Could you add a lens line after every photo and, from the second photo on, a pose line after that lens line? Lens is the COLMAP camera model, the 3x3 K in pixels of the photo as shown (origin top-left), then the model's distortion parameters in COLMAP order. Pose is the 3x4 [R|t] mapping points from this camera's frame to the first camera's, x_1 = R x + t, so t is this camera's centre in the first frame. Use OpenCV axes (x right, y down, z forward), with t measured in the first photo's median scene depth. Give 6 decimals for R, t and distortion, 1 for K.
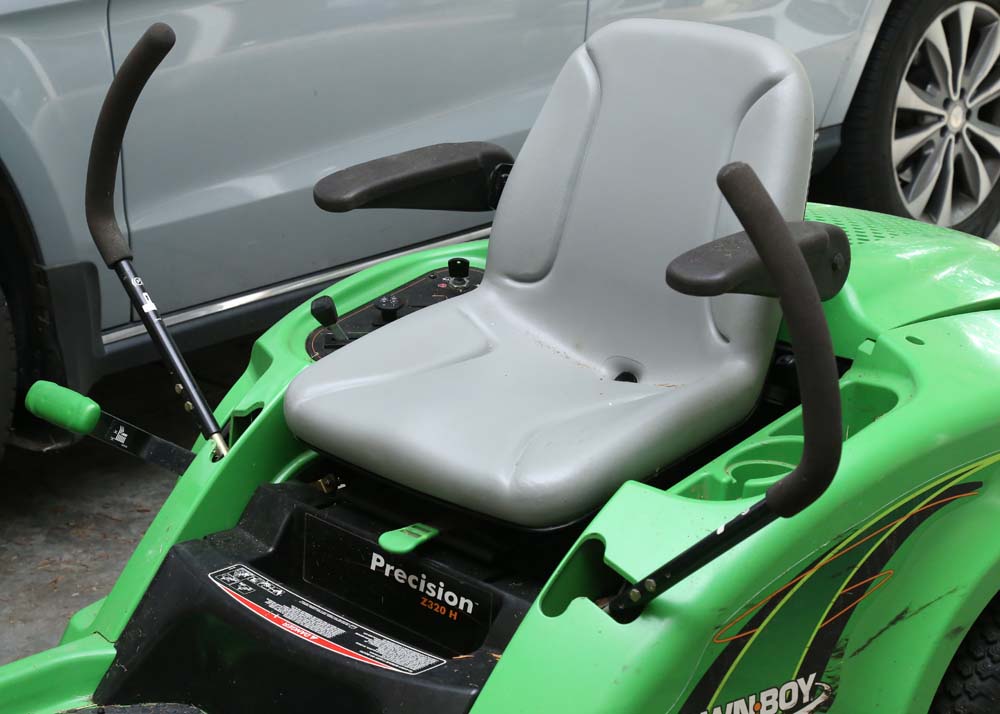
lens RADIAL K [[2053.4, 0, 501.5], [0, 2053.4, 358.5], [0, 0, 1]] dist [0.288169, 0.000000]
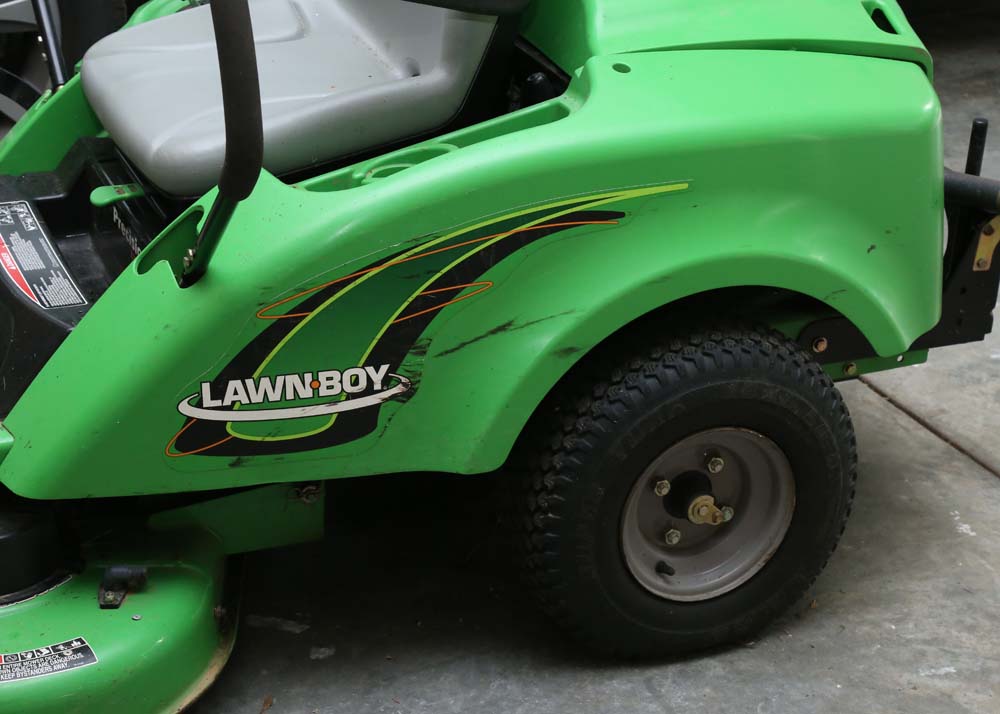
lens RADIAL K [[2053.4, 0, 499.5], [0, 2053.4, 355.8], [0, 0, 1]] dist [0.288169, 0.000000]
pose [[0.922419, 0.155996, -0.353282, 0.573322], [-0.107956, 0.982475, 0.151951, -0.018868], [0.370794, -0.102024, 0.923094, 0.052380]]
